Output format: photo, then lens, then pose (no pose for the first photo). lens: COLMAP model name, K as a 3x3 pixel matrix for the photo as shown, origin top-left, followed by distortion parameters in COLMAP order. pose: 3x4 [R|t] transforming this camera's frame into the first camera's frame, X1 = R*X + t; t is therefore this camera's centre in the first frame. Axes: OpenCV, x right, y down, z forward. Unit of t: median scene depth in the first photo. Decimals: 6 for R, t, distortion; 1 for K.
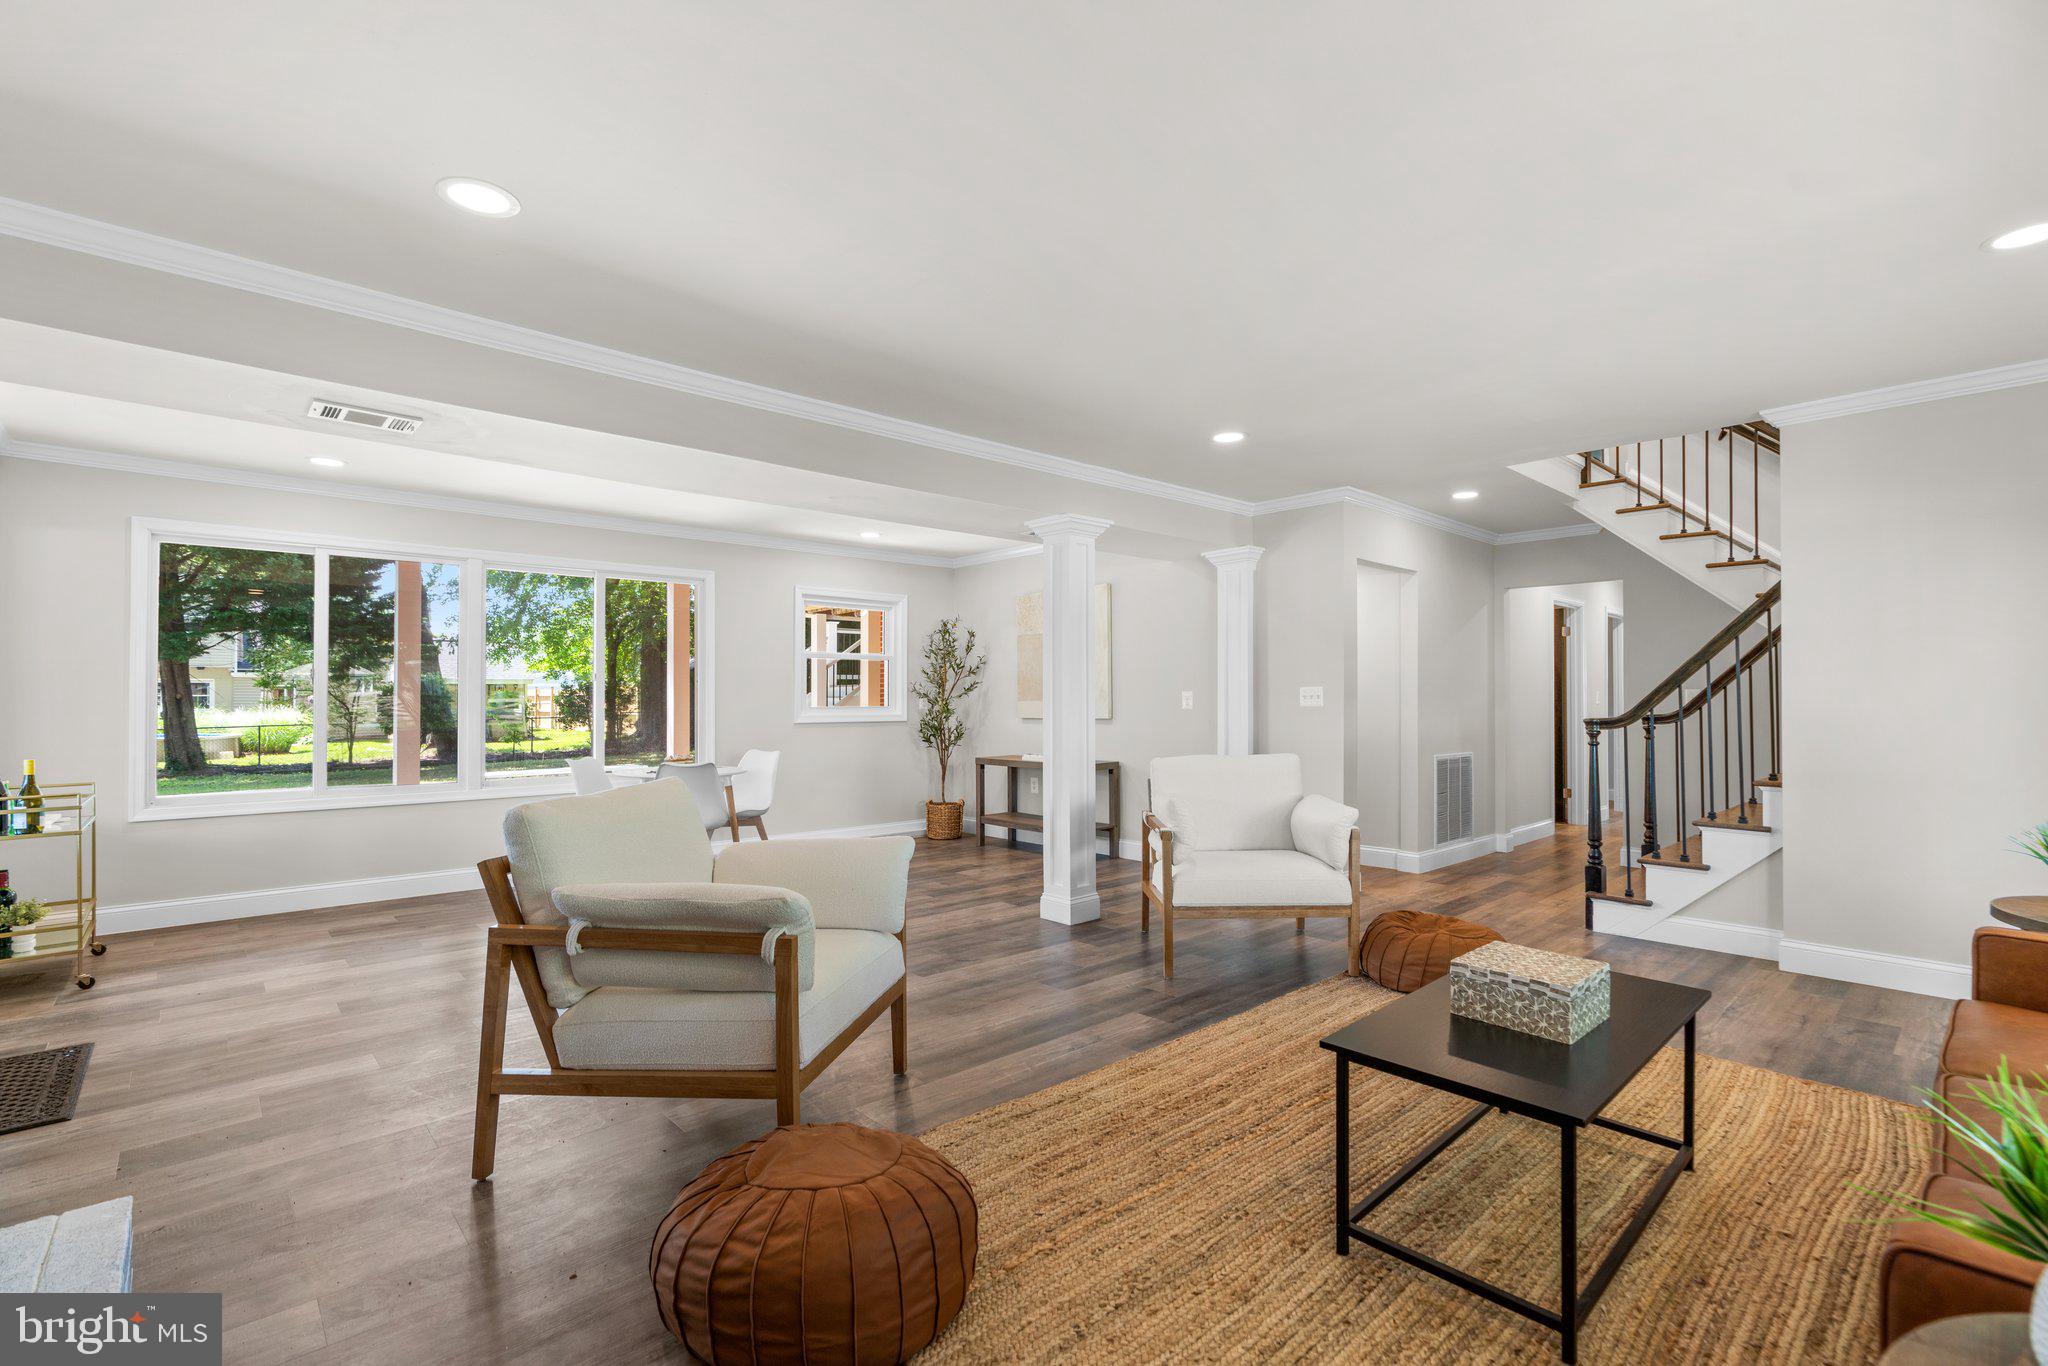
lens RADIAL K [[922.4, 0, 1027.6], [0, 922.4, 698.3], [0, 0, 1]] dist [-0.003356, -0.000099]
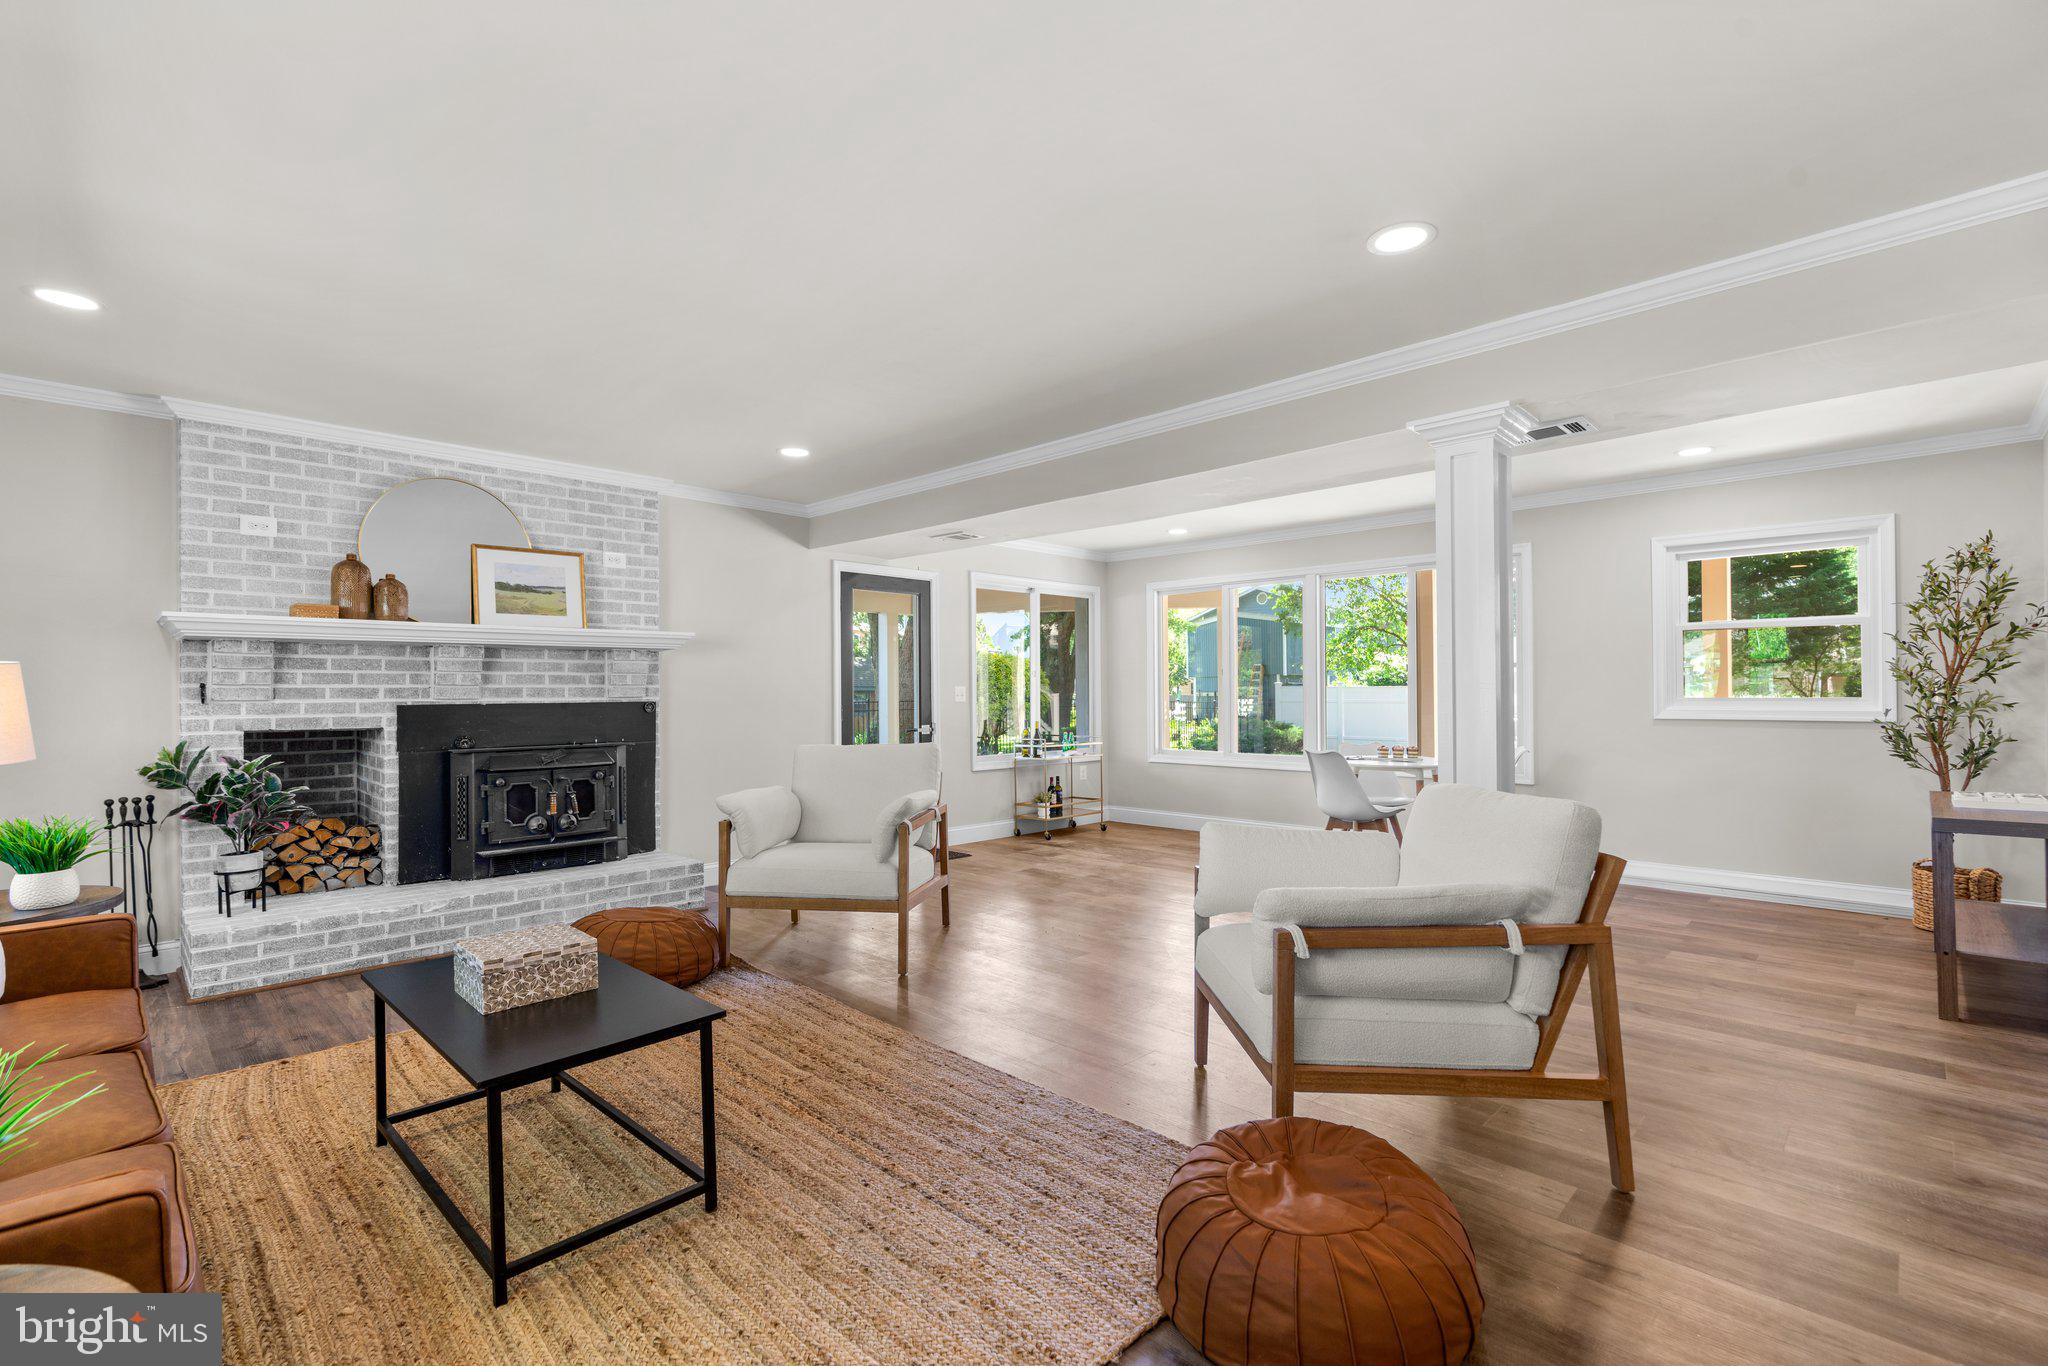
lens RADIAL K [[922.4, 0, 1027.6], [0, 922.4, 698.3], [0, 0, 1]] dist [-0.003356, -0.000099]
pose [[0.056489, 0.008796, -0.998364, 0.937115], [0.005202, 0.999945, 0.009104, -0.000864], [0.998390, -0.005708, 0.056440, 0.867298]]
